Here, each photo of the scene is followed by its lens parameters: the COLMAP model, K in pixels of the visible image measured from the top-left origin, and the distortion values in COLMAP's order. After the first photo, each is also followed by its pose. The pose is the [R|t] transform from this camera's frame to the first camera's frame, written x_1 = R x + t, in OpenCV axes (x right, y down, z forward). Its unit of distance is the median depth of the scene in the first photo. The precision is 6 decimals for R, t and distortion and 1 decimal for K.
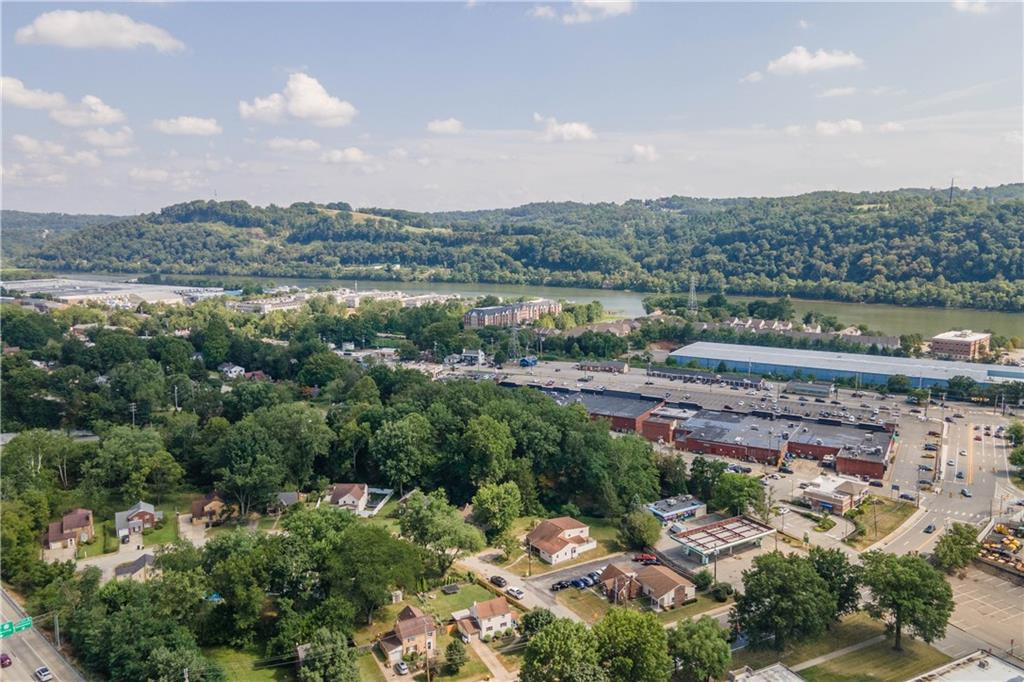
lens RADIAL K [[686.8, 0, 512.3], [0, 686.8, 343.5], [0, 0, 1]] dist [0.026131, 0.015556]
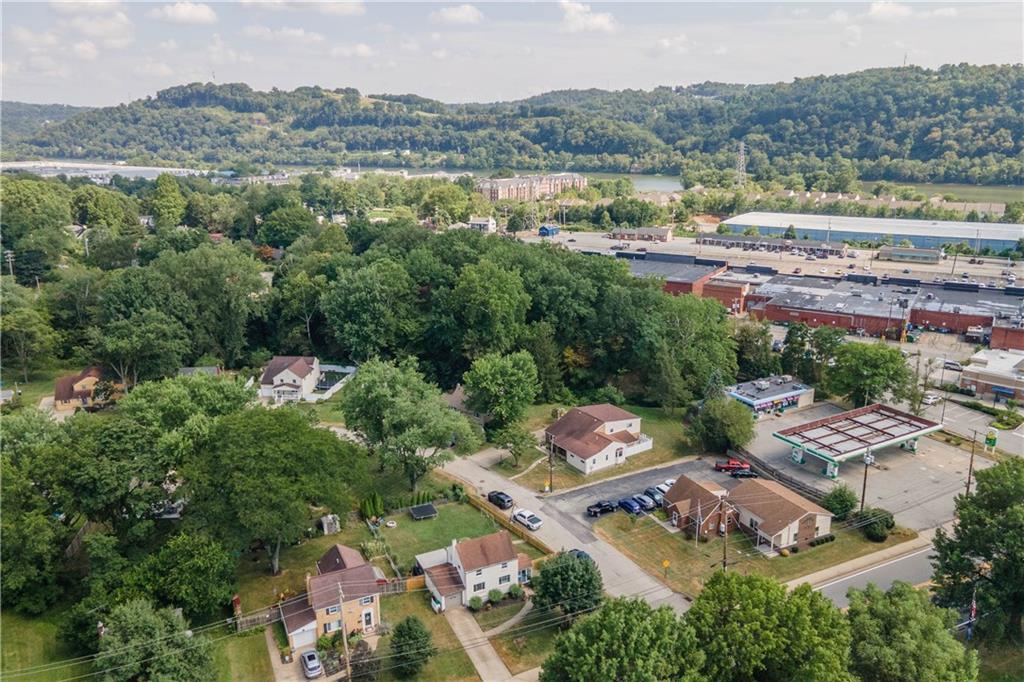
lens RADIAL K [[686.8, 0, 506.8], [0, 686.8, 332.2], [0, 0, 1]] dist [0.026131, 0.015556]
pose [[0.999352, 0.005103, -0.035627, 0.003890], [-0.000757, 0.992661, 0.120929, 0.066386], [0.035983, -0.120824, 0.992022, 0.223377]]
